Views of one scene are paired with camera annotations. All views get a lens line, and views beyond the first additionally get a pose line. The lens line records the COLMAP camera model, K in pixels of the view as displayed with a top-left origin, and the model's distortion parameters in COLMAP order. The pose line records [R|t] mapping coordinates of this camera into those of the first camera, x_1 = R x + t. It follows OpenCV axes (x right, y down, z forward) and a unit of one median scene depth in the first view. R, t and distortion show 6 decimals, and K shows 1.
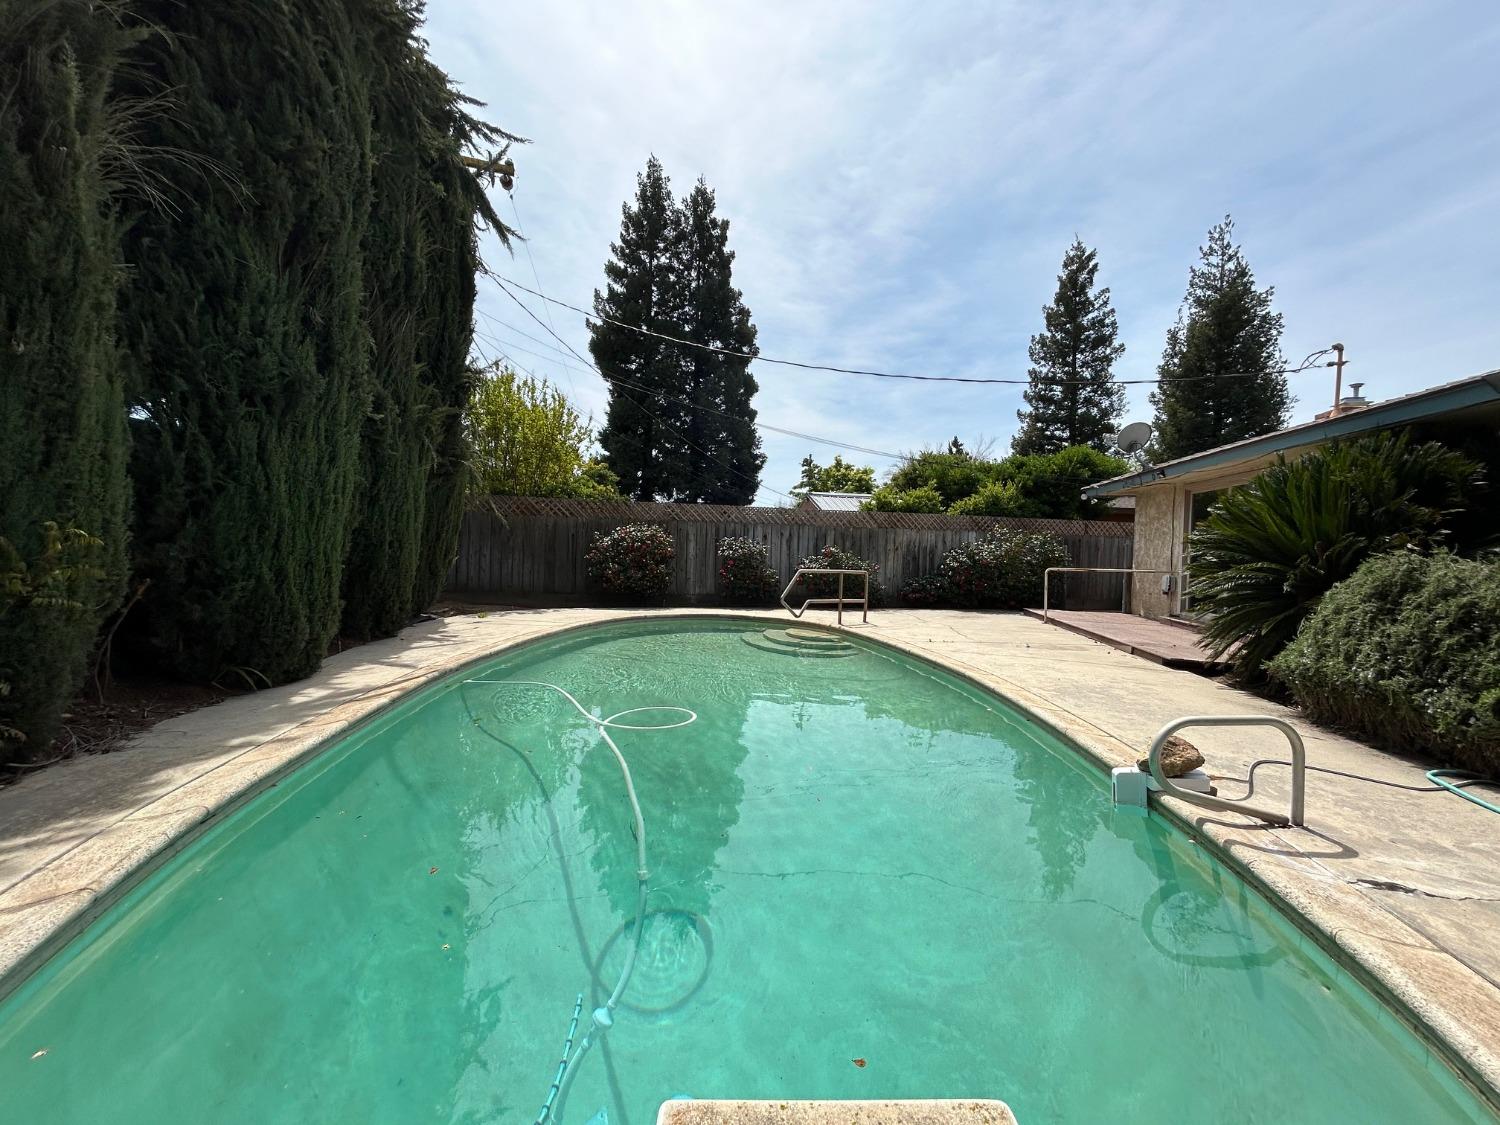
lens RADIAL K [[607.9, 0, 750.0], [0, 607.9, 562.5], [0, 0, 1]] dist [0.000736, 0.000644]
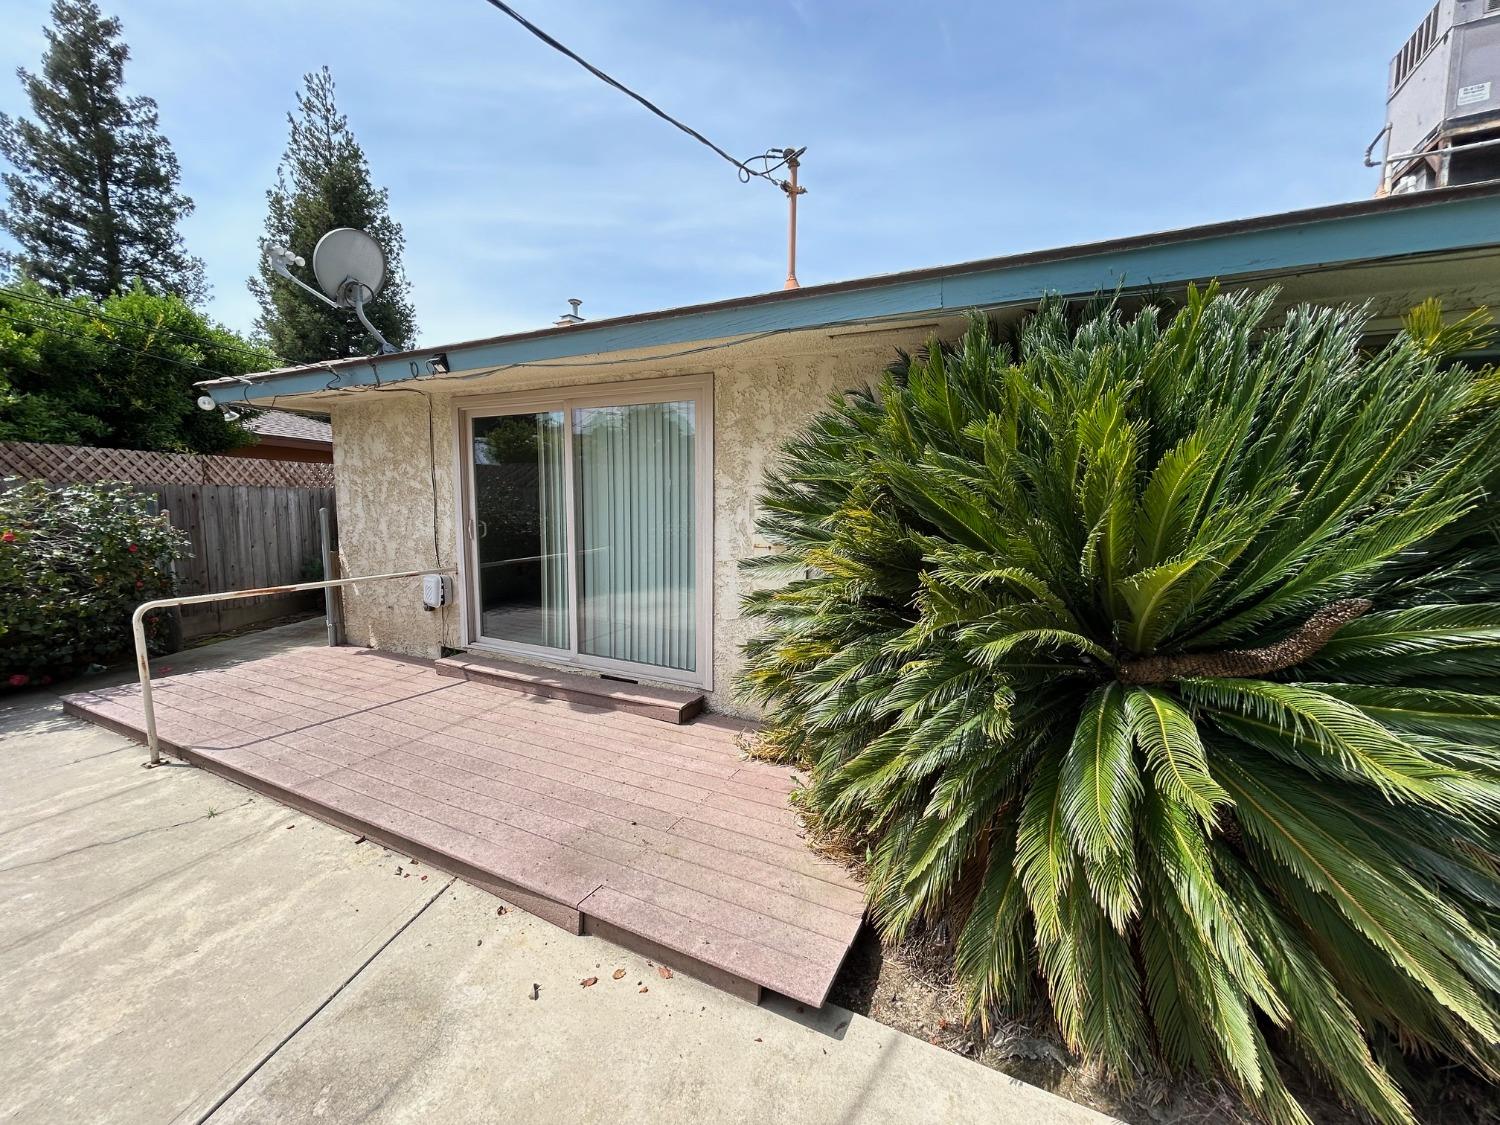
lens RADIAL K [[607.9, 0, 750.0], [0, 607.9, 562.5], [0, 0, 1]] dist [0.000736, 0.000644]
pose [[0.291737, -0.128202, 0.947868, 0.105633], [0.022320, 0.991620, 0.127250, -0.018643], [-0.956238, -0.015967, 0.292153, 0.225177]]
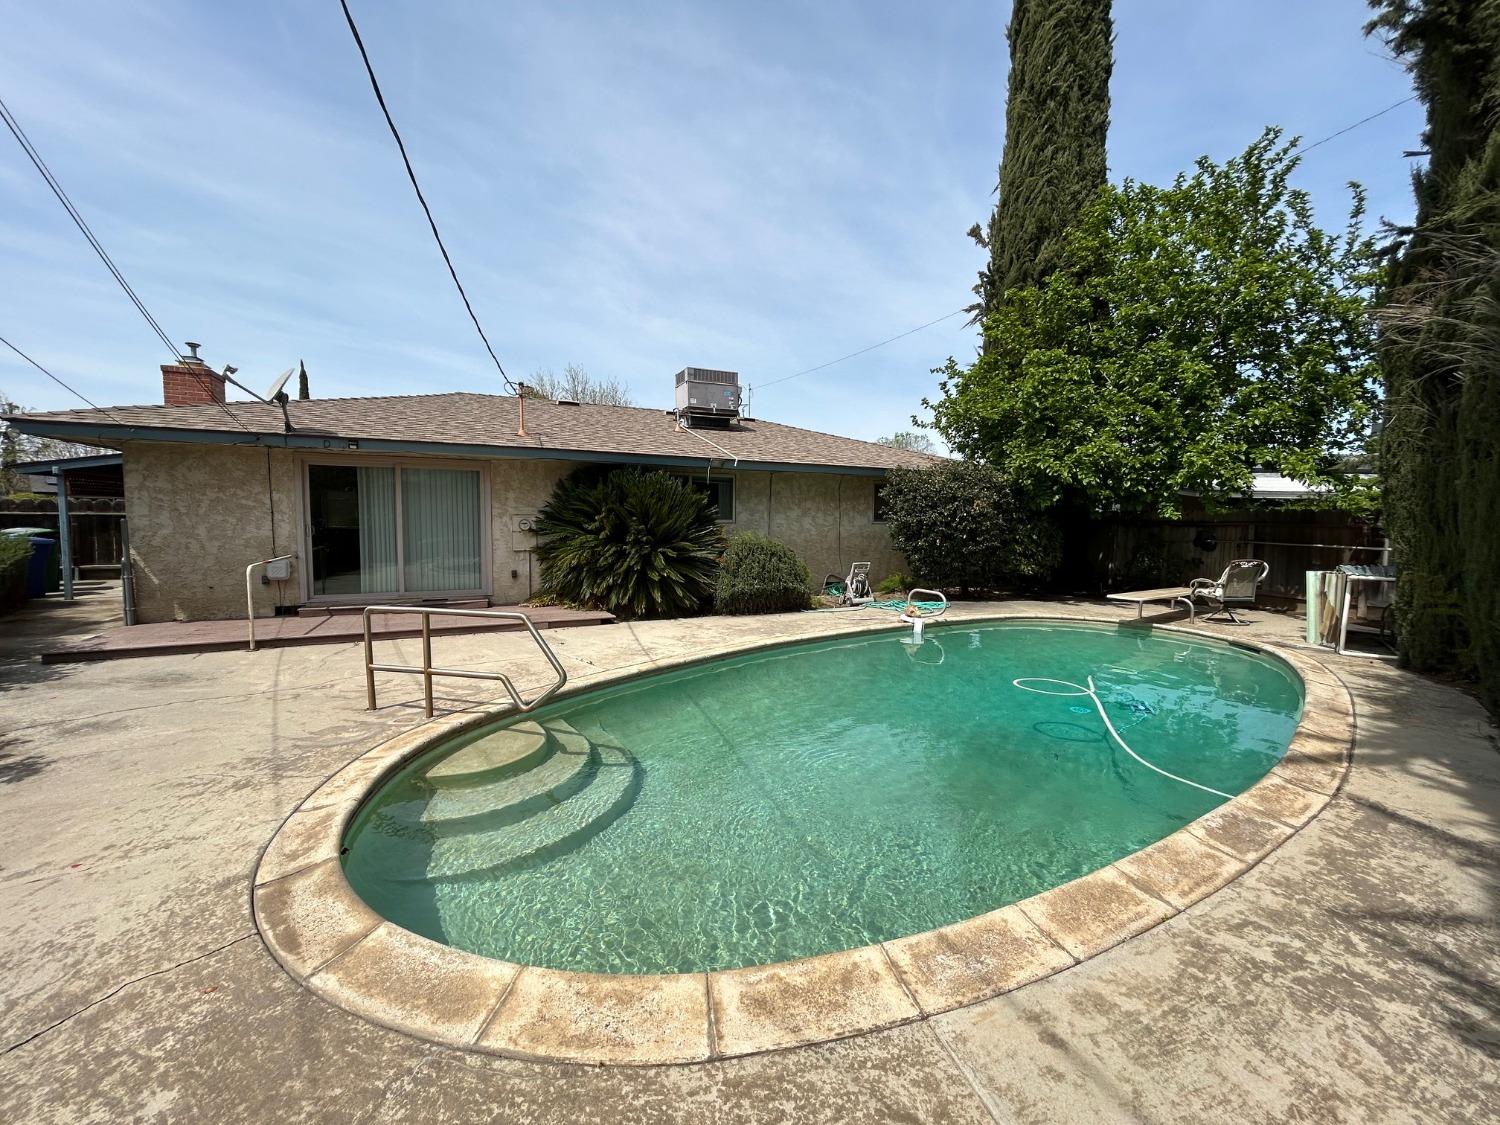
lens RADIAL K [[607.9, 0, 750.0], [0, 607.9, 562.5], [0, 0, 1]] dist [0.000736, 0.000644]
pose [[-0.582740, -0.095320, 0.807049, -0.131555], [-0.007585, 0.993692, 0.111888, -0.027333], [-0.812623, 0.059080, -0.579787, 0.362272]]
